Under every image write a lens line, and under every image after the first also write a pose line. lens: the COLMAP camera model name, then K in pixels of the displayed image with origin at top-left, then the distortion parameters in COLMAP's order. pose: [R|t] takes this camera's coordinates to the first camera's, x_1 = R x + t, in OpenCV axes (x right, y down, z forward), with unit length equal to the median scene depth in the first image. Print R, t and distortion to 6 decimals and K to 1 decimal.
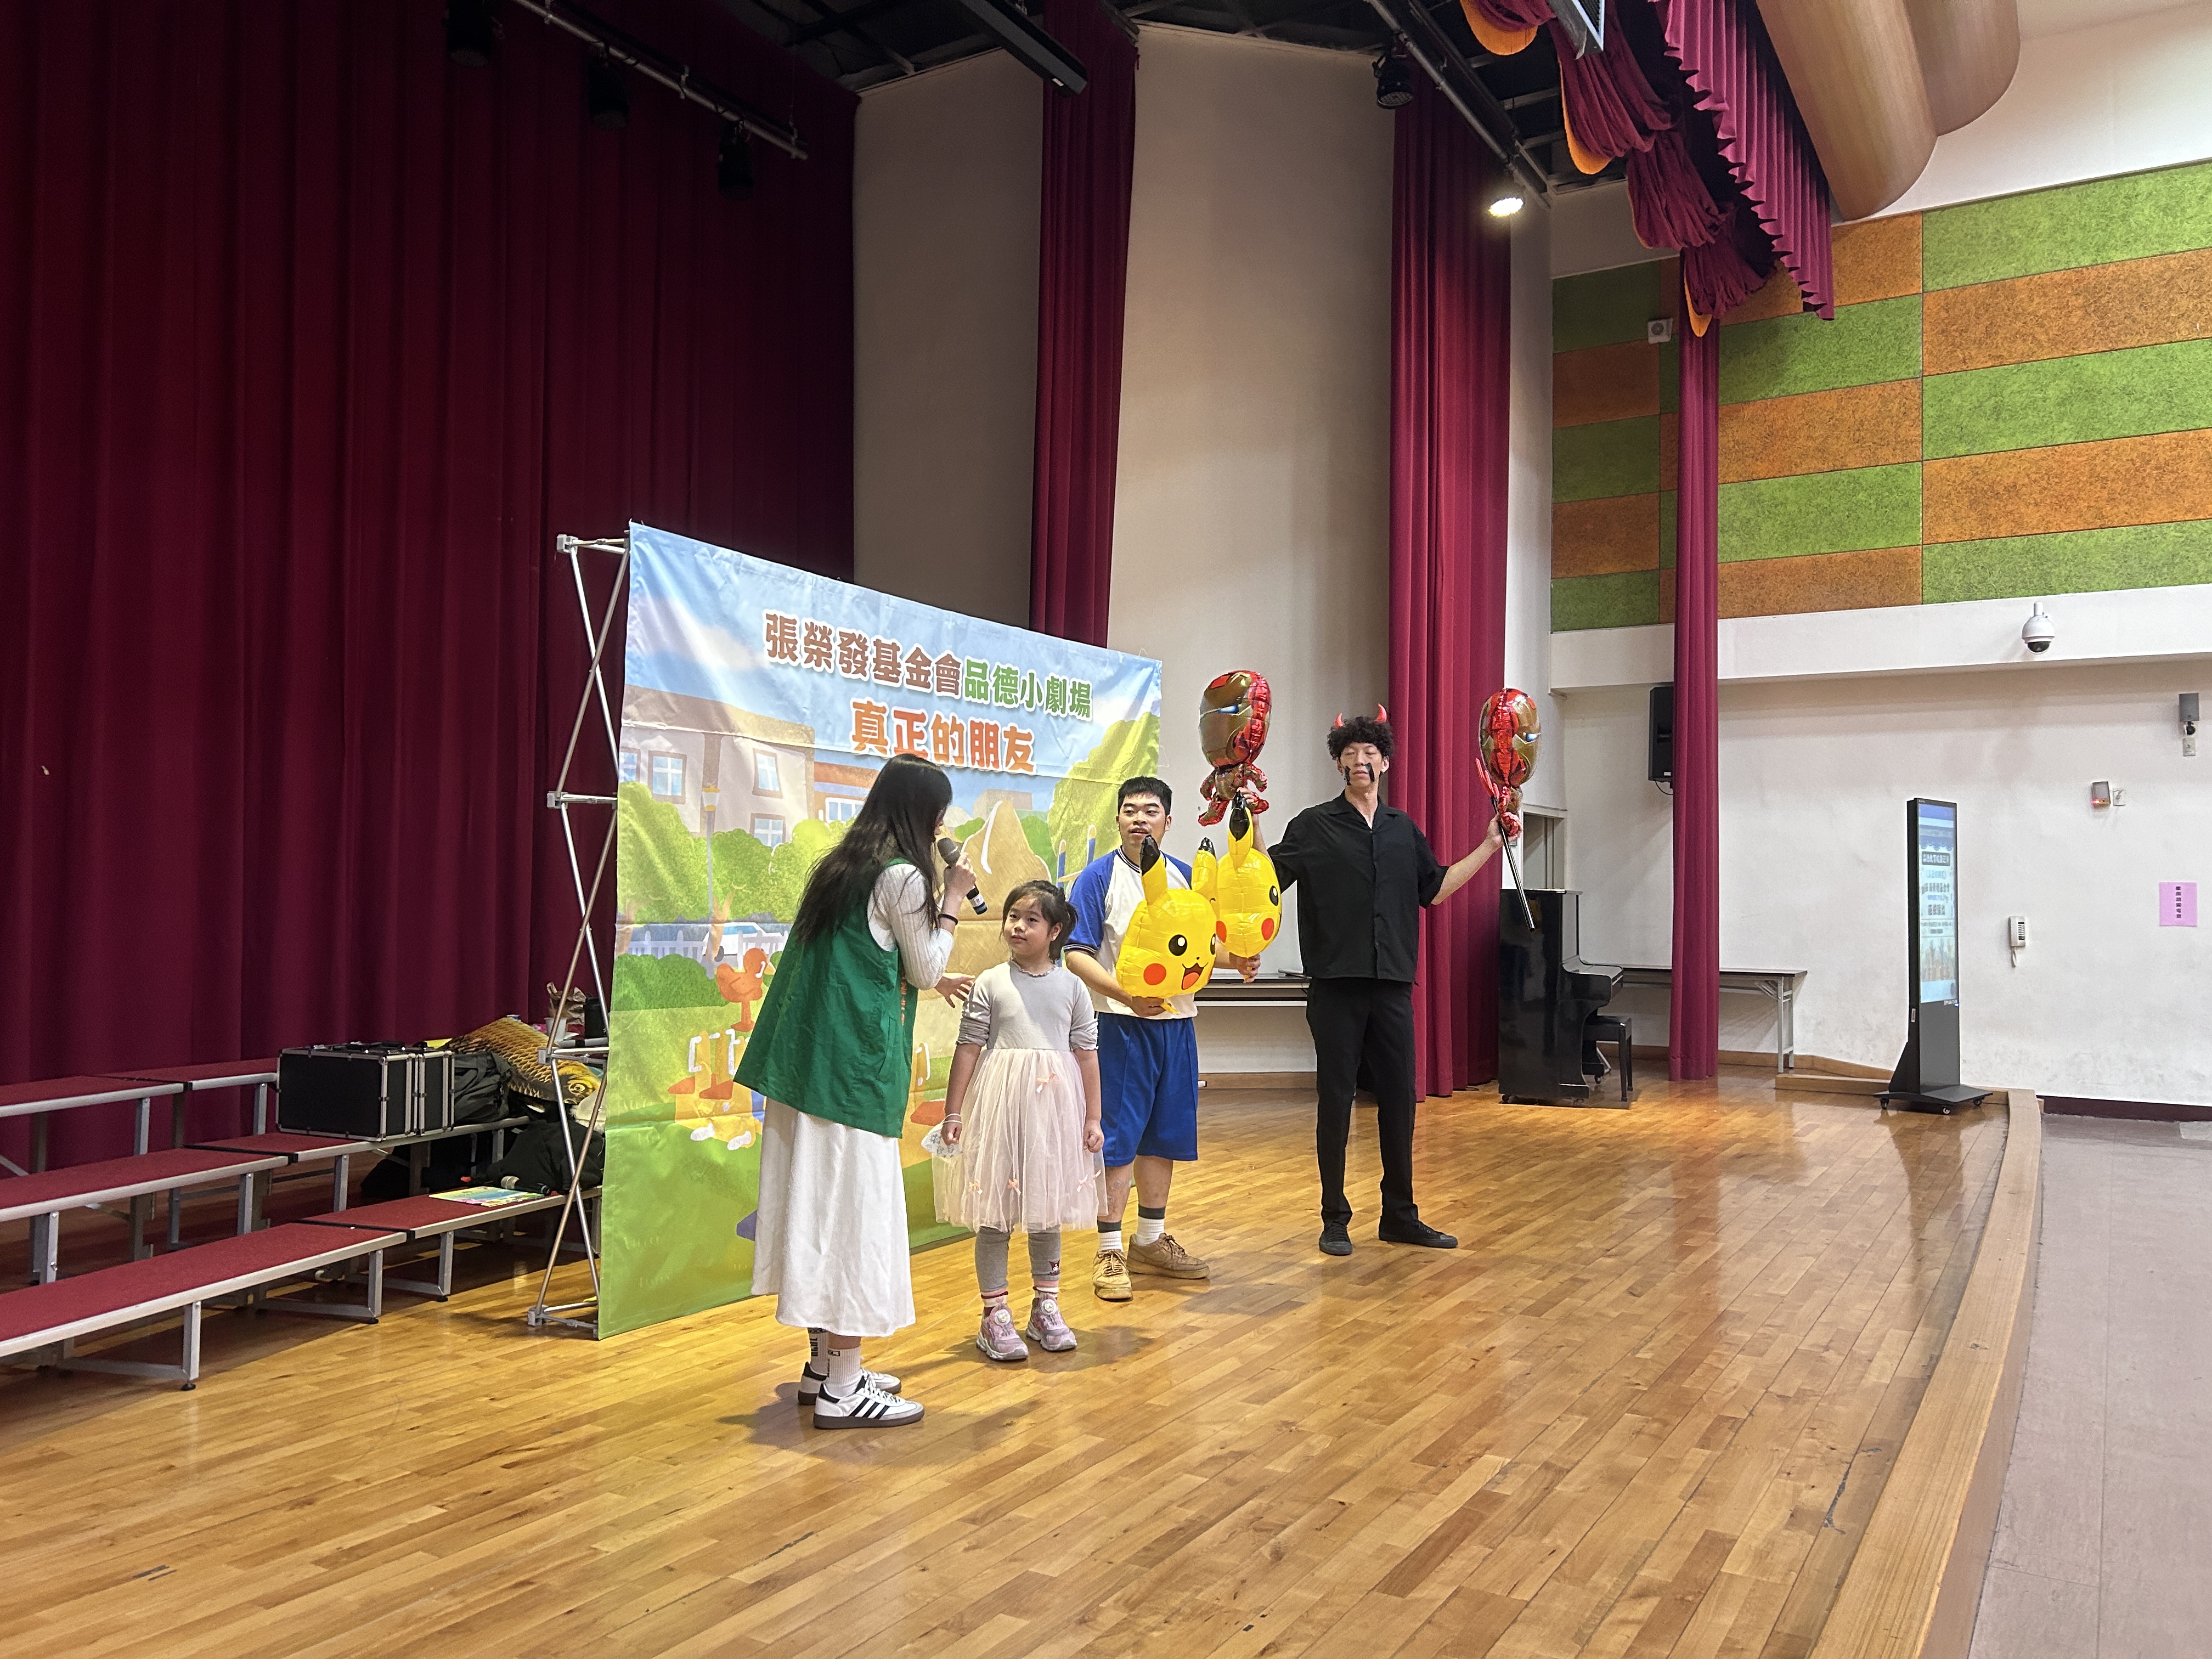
lens RADIAL K [[1656.2, 0, 1104.9], [0, 1656.2, 846.9], [0, 0, 1]] dist [0.059538, -0.069832]
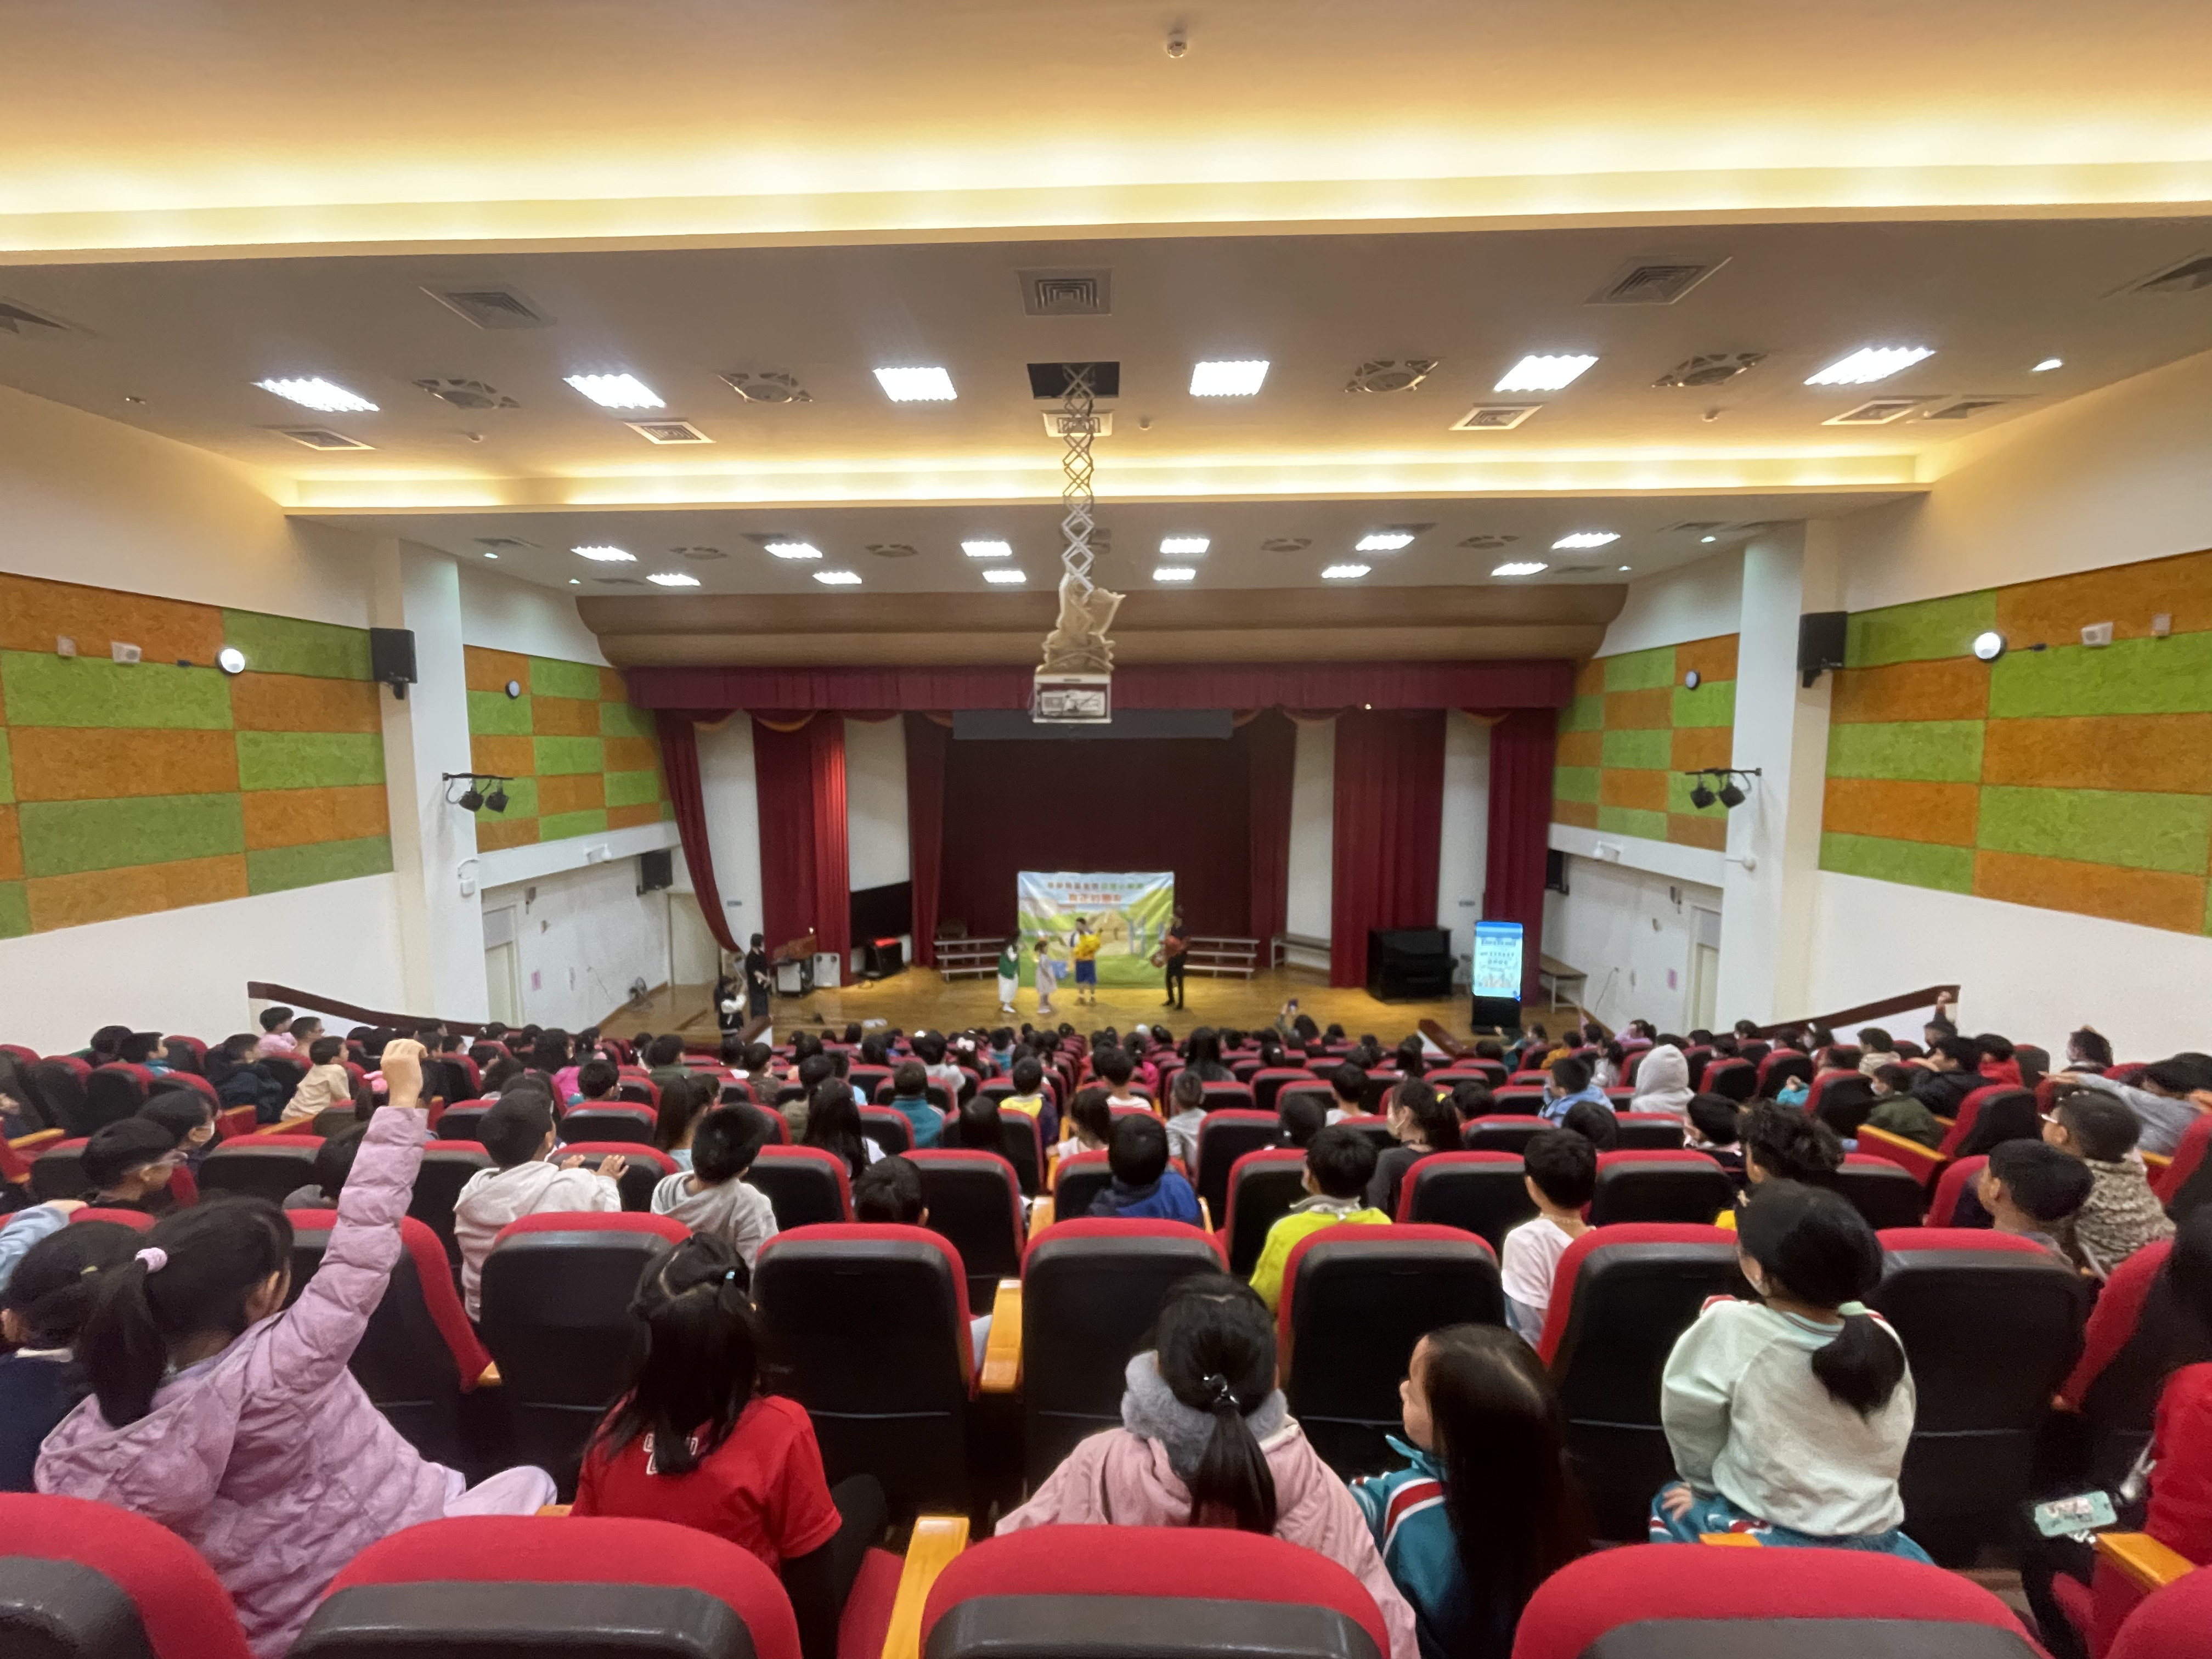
lens RADIAL K [[877.4, 0, 1079.8], [0, 877.4, 836.6], [0, 0, 1]] dist [-0.010086, 0.000770]
pose [[0.490365, 0.072140, -0.868526, 2.629693], [0.033900, 0.994235, 0.101722, -0.622791], [0.870858, -0.079324, 0.485092, -0.468139]]
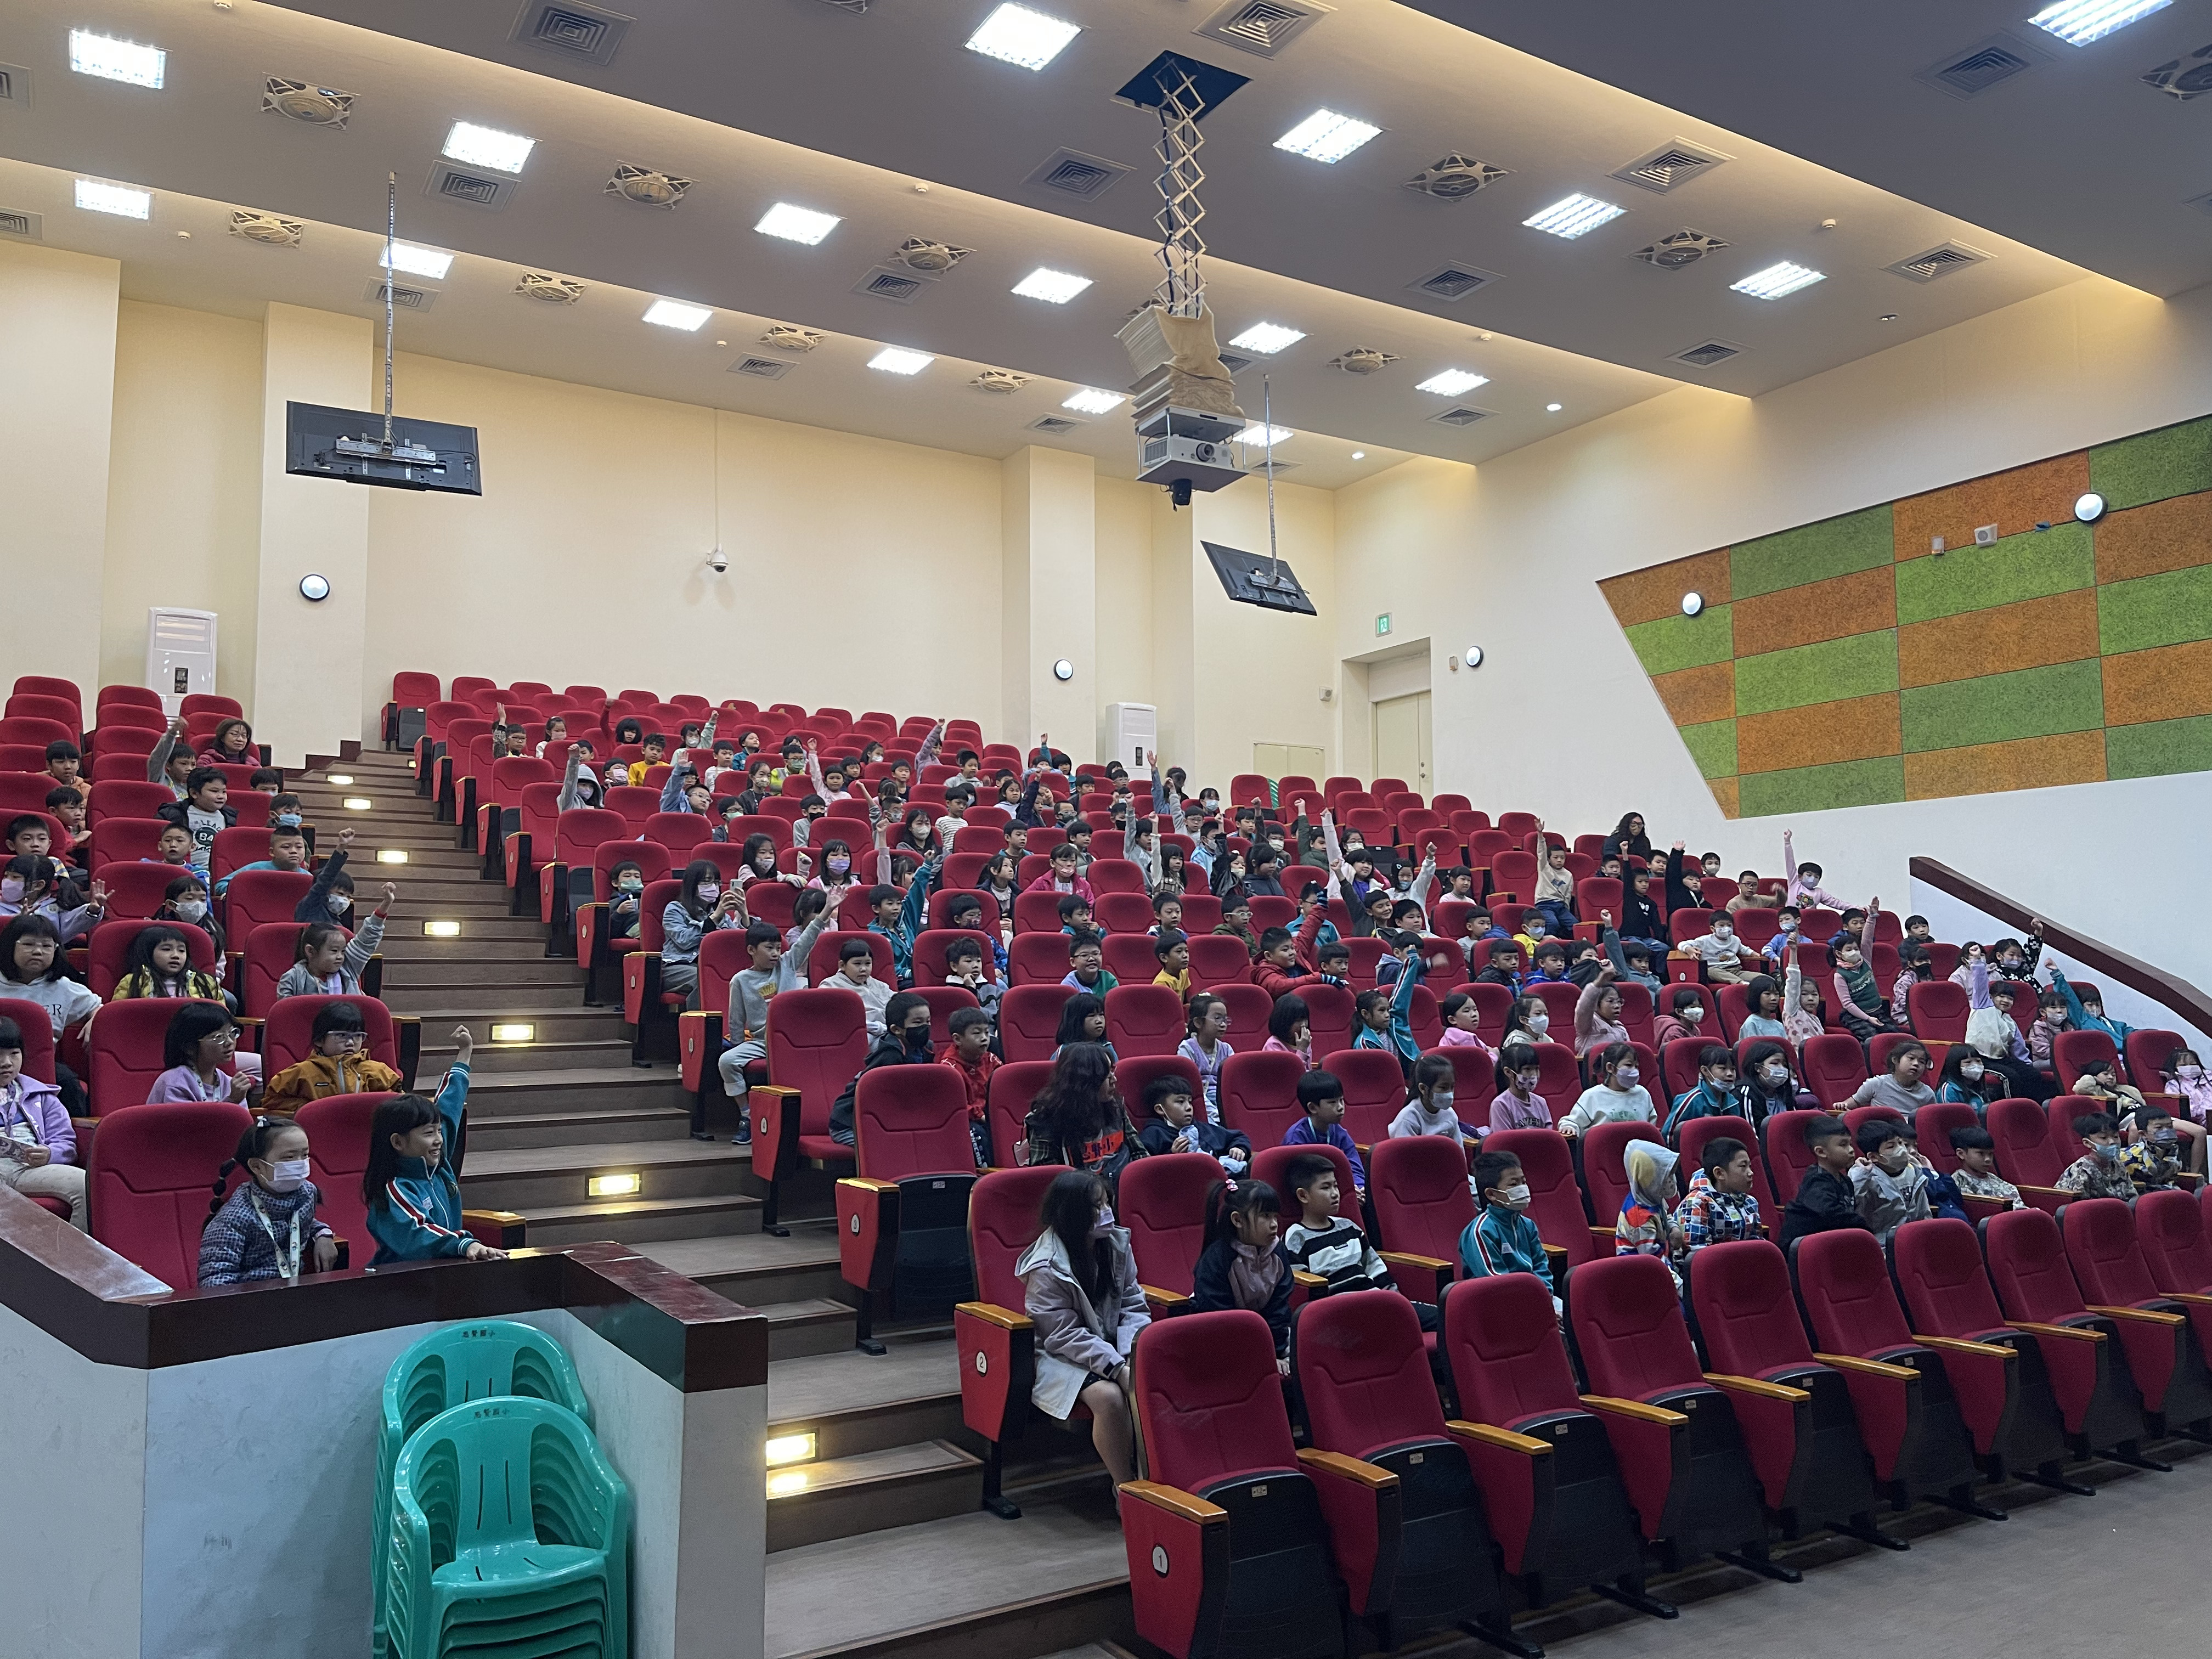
lens RADIAL K [[1666.9, 0, 1111.1], [0, 1666.9, 827.9], [0, 0, 1]] dist [0.061186, -0.077946]
pose [[-0.887956, 0.034949, 0.458599, 0.654180], [-0.017082, 0.993915, -0.108819, -0.021101], [-0.459612, -0.104460, -0.881955, 1.950706]]
